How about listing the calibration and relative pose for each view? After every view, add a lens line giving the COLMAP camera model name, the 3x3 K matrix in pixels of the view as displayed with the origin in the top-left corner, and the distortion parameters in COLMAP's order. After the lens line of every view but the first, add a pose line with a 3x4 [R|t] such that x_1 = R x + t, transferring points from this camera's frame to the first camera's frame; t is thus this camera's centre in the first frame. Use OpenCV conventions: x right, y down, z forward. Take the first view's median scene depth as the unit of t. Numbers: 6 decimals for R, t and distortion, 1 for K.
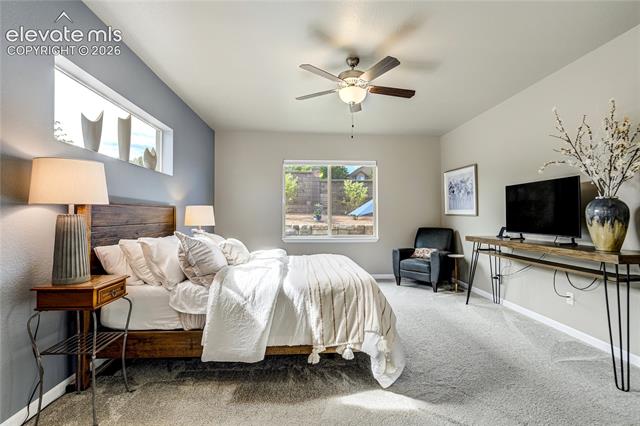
lens RADIAL K [[302.6, 0, 319.8], [0, 302.6, 212.4], [0, 0, 1]] dist [-0.044764, 0.014046]
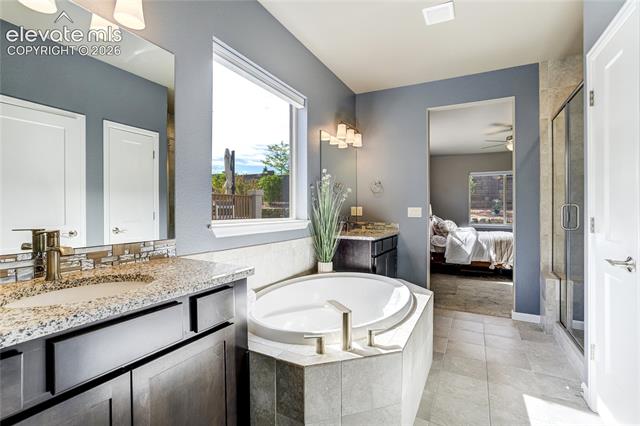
lens RADIAL K [[302.6, 0, 325.6], [0, 302.6, 212.8], [0, 0, 1]] dist [-0.044764, 0.014046]
pose [[0.864061, 0.005991, -0.503351, 0.030448], [0.003664, 0.999828, 0.018190, -0.011015], [0.503373, -0.017561, 0.863891, -1.729022]]
